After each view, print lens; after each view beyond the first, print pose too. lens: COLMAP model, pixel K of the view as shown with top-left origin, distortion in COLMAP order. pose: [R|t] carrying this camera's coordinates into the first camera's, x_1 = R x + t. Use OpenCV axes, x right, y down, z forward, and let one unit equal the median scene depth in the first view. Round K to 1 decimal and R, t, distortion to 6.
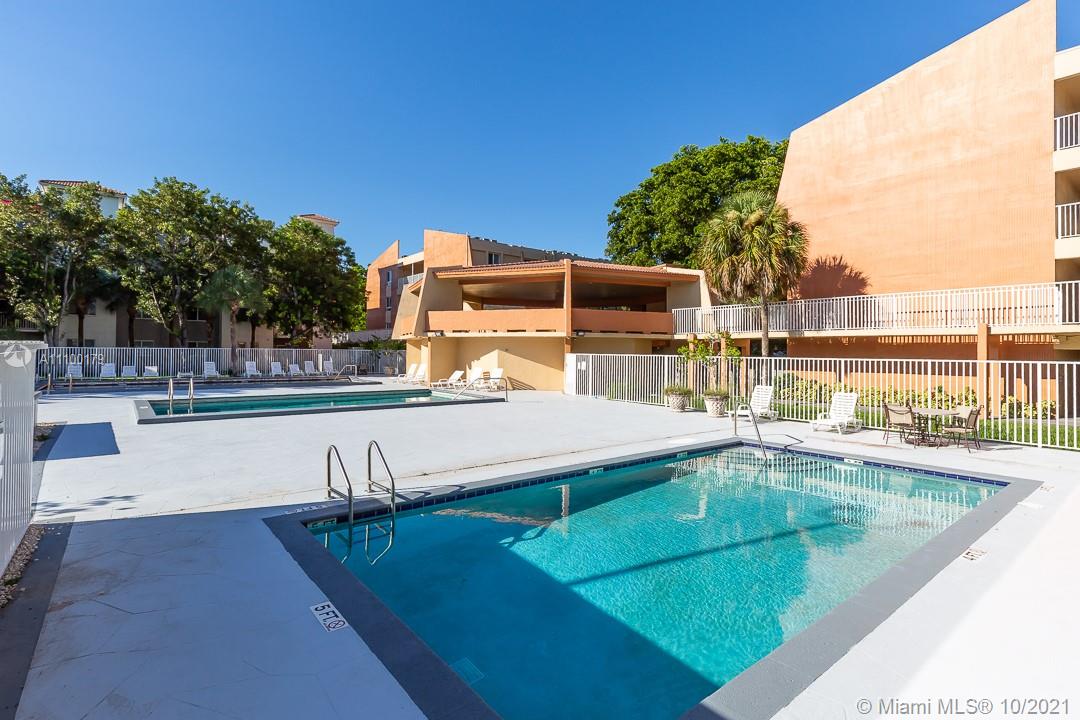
lens RADIAL K [[513.3, 0, 542.2], [0, 513.3, 361.6], [0, 0, 1]] dist [-0.002086, -0.000658]
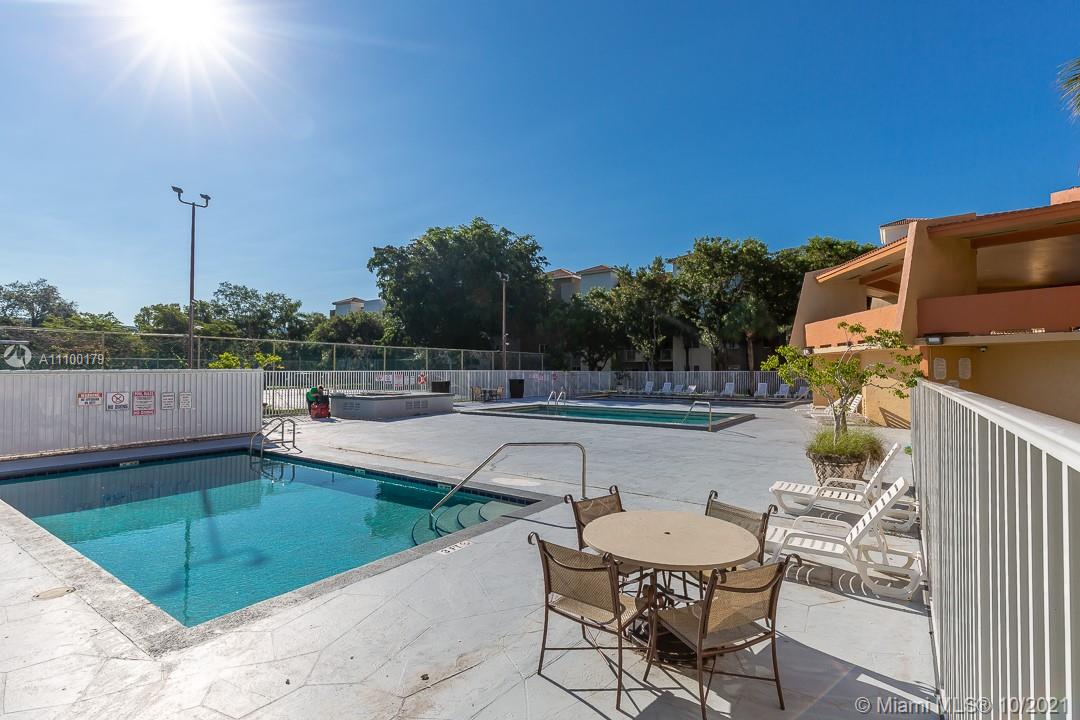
lens RADIAL K [[513.3, 0, 542.2], [0, 513.3, 361.6], [0, 0, 1]] dist [-0.002086, -0.000658]
pose [[0.266385, -0.025900, -0.963519, 0.486040], [-0.019803, 0.999281, -0.032337, -0.001022], [0.963663, 0.027695, 0.265681, 0.364308]]
